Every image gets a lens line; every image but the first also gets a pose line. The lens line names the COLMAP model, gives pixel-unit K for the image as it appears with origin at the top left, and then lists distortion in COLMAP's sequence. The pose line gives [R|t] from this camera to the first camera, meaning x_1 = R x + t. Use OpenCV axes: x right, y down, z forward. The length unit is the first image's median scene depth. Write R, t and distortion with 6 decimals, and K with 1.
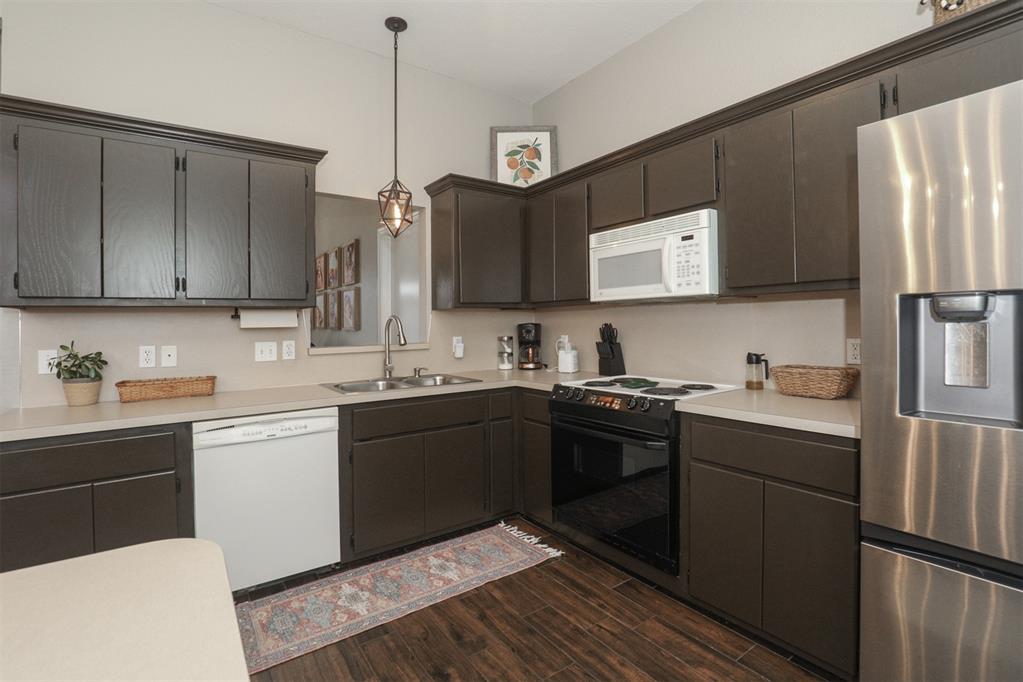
lens RADIAL K [[461.6, 0, 317.8], [0, 461.6, 327.8], [0, 0, 1]] dist [-0.031104, -0.000034]
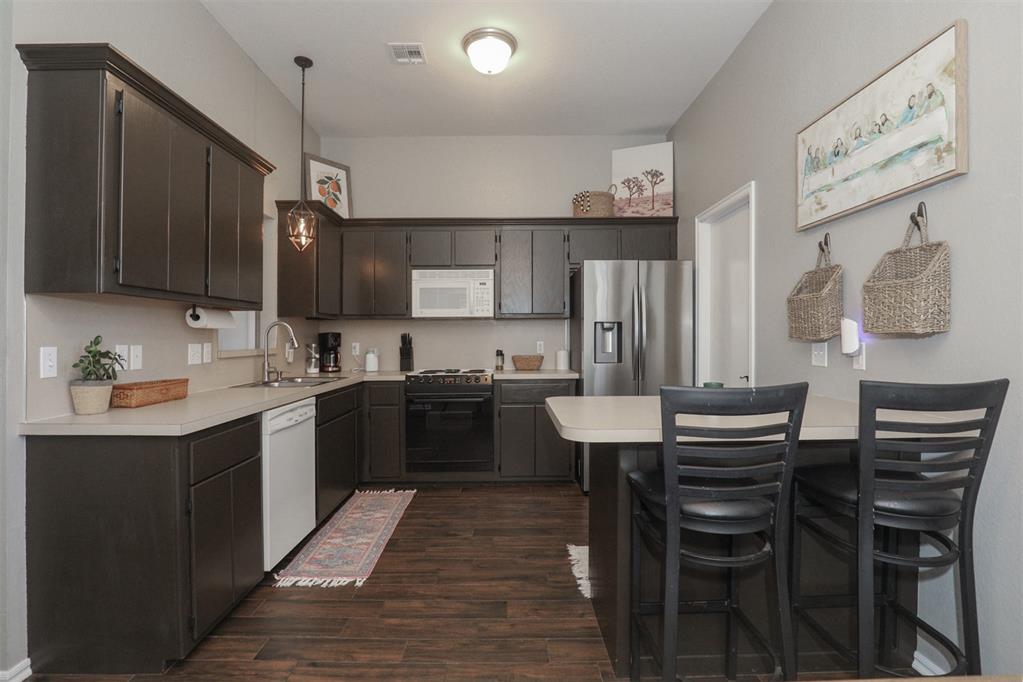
lens RADIAL K [[539.5, 0, 520.1], [0, 539.5, 338.9], [0, 0, 1]] dist [-0.028366, 0.000488]
pose [[0.484547, 0.012780, 0.874672, -0.770873], [-0.005447, 0.999918, -0.011593, 0.030738], [-0.874748, 0.000853, 0.484577, -0.114424]]
